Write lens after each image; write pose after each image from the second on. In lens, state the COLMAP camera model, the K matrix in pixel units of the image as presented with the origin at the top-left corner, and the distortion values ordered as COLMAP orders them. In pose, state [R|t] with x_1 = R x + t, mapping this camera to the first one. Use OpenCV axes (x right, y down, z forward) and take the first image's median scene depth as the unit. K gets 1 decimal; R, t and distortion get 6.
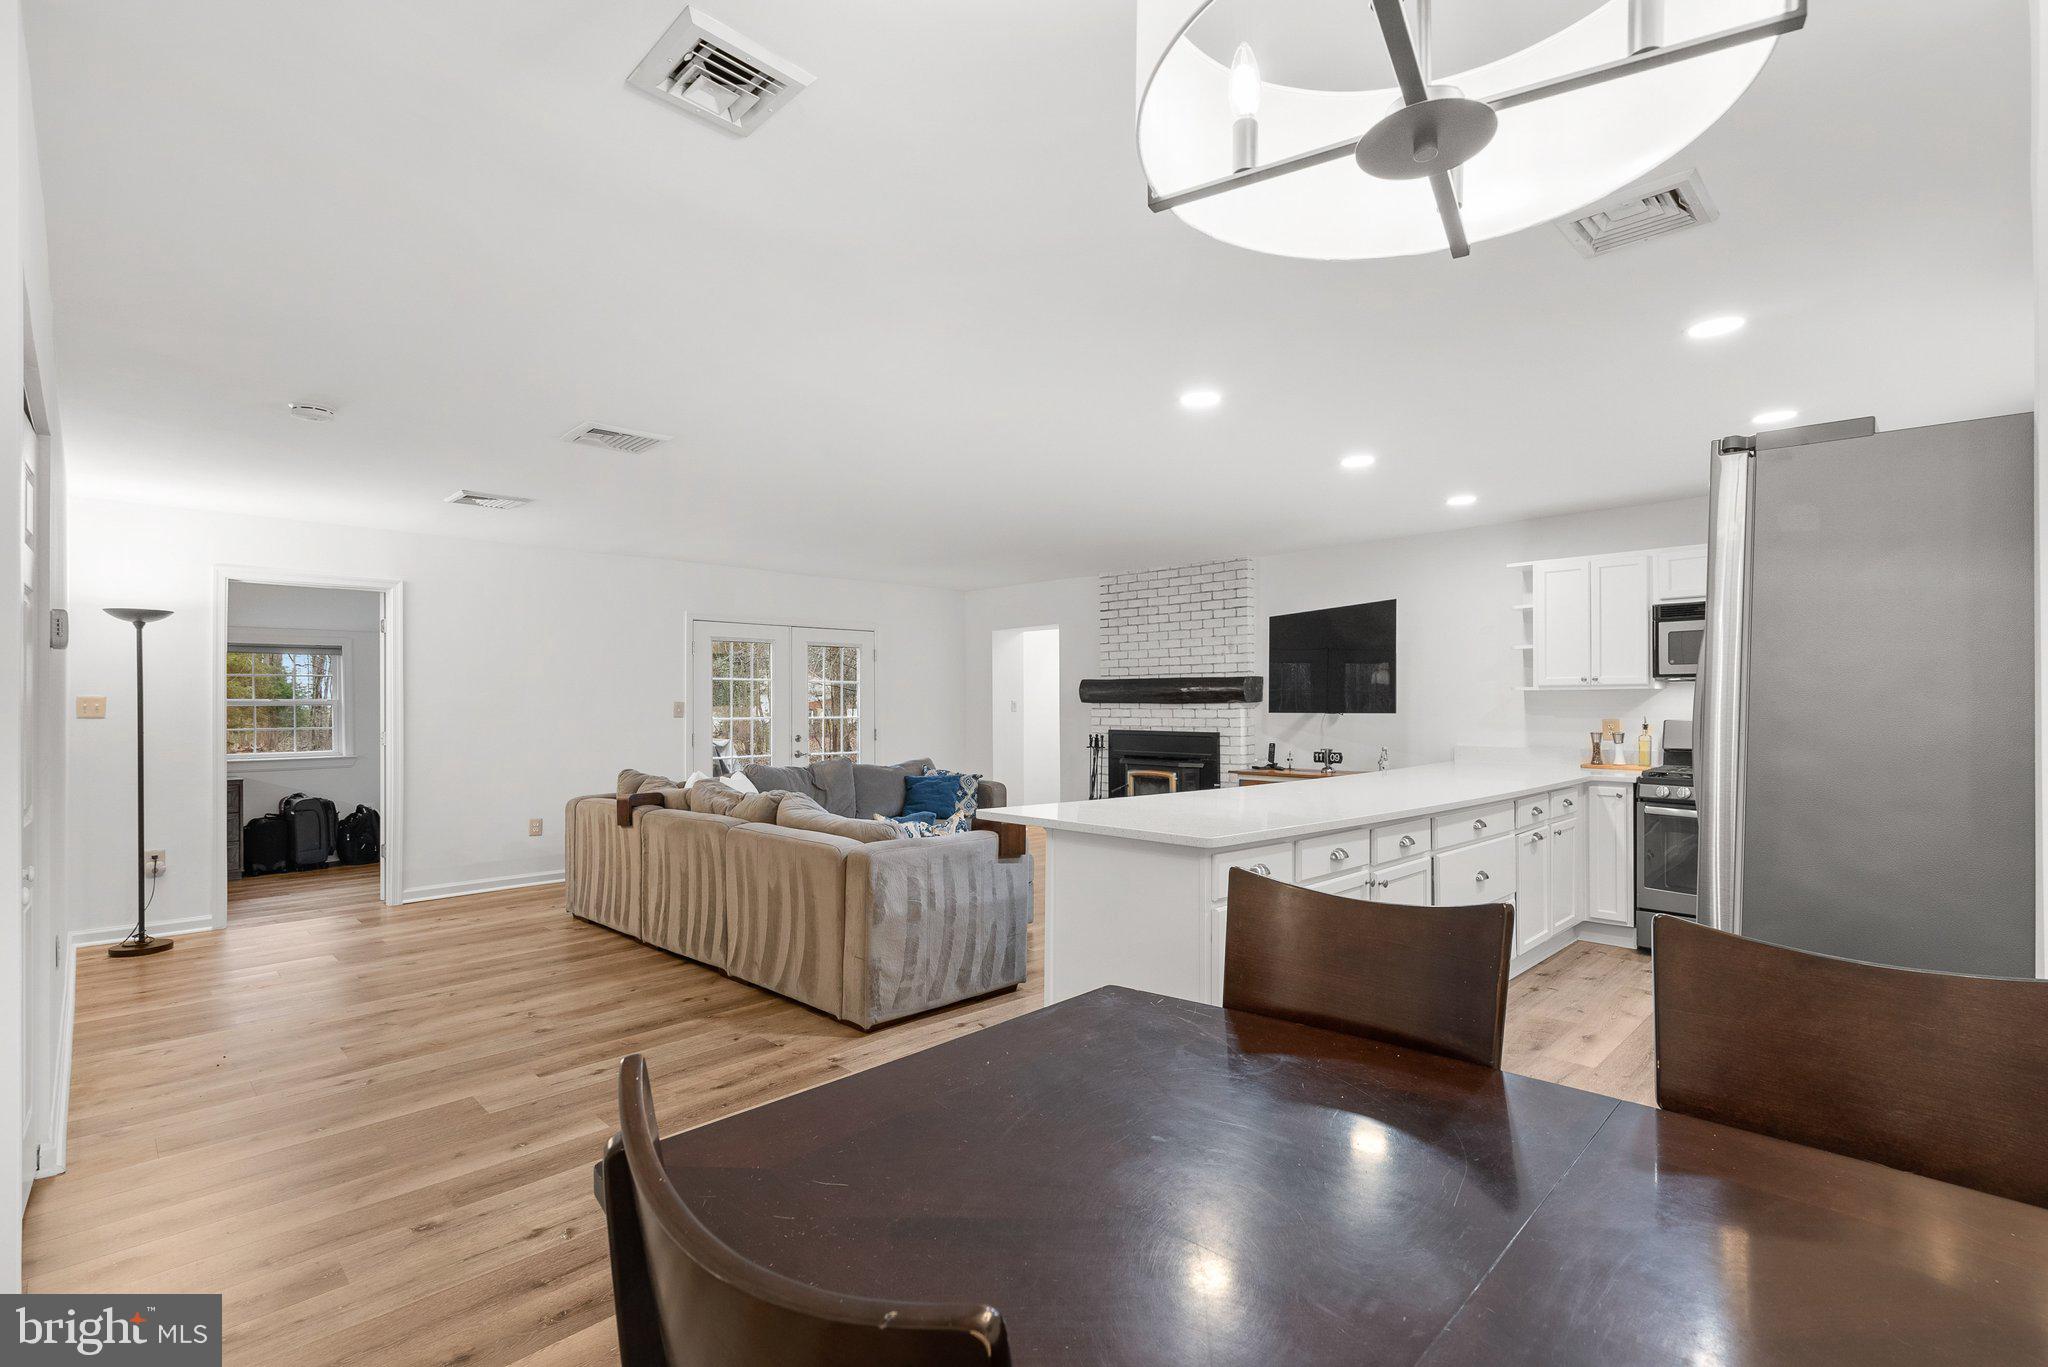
lens RADIAL K [[941.7, 0, 1067.8], [0, 941.7, 697.7], [0, 0, 1]] dist [0.000369, 0.000798]
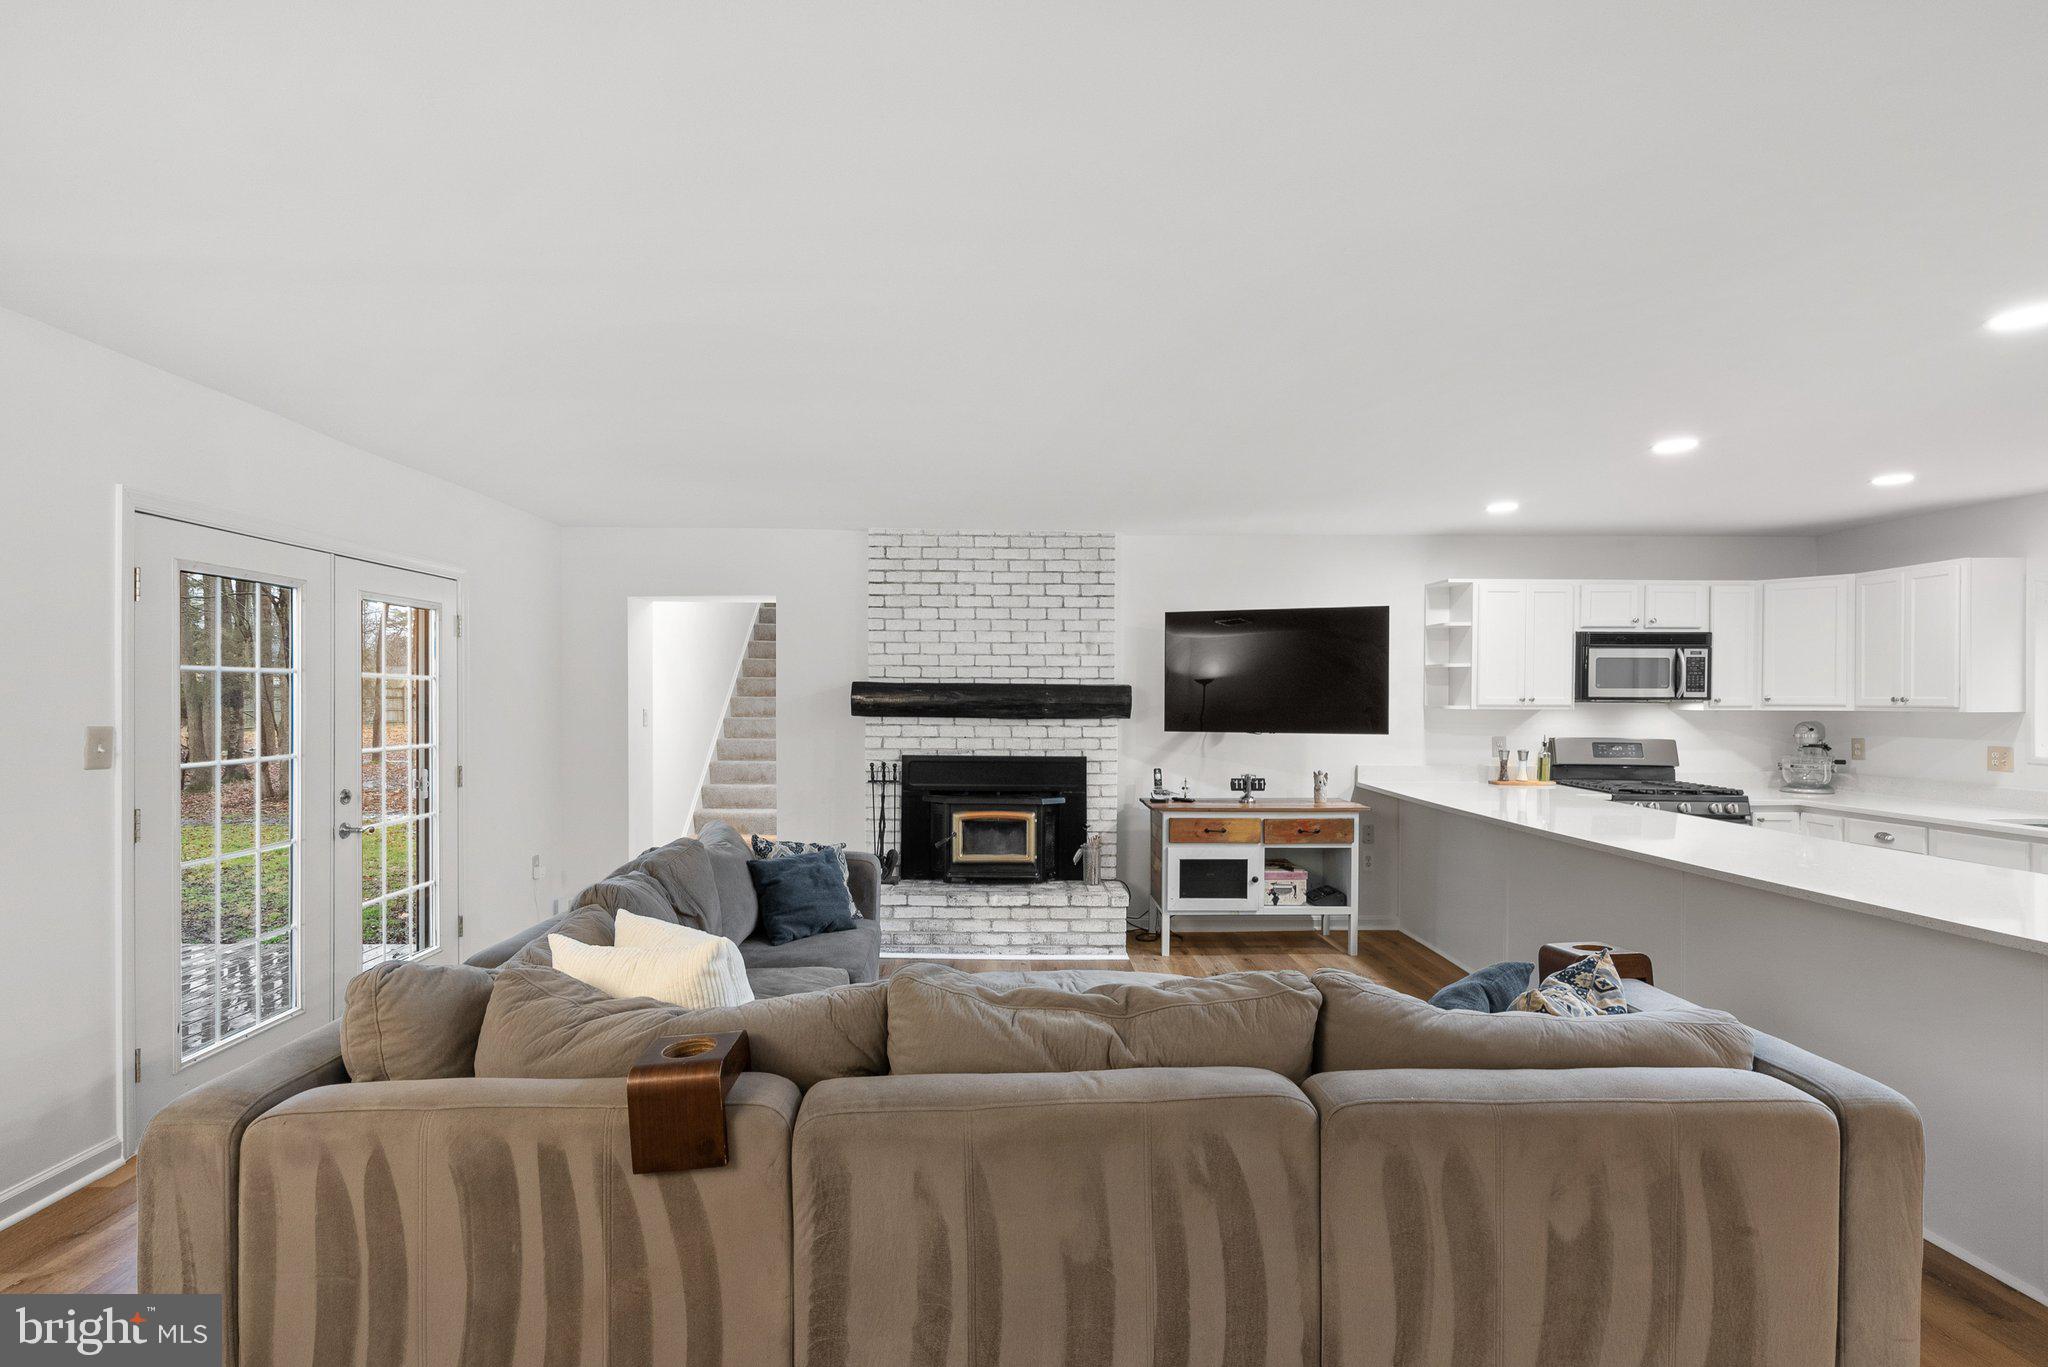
lens RADIAL K [[938.8, 0, 1023.5], [0, 938.8, 702.4], [0, 0, 1]] dist [-0.002681, 0.000946]
pose [[0.712233, 0.003831, 0.701933, -0.553166], [-0.013552, 0.999874, 0.008294, -0.017346], [-0.701812, -0.015420, 0.712195, 0.648042]]
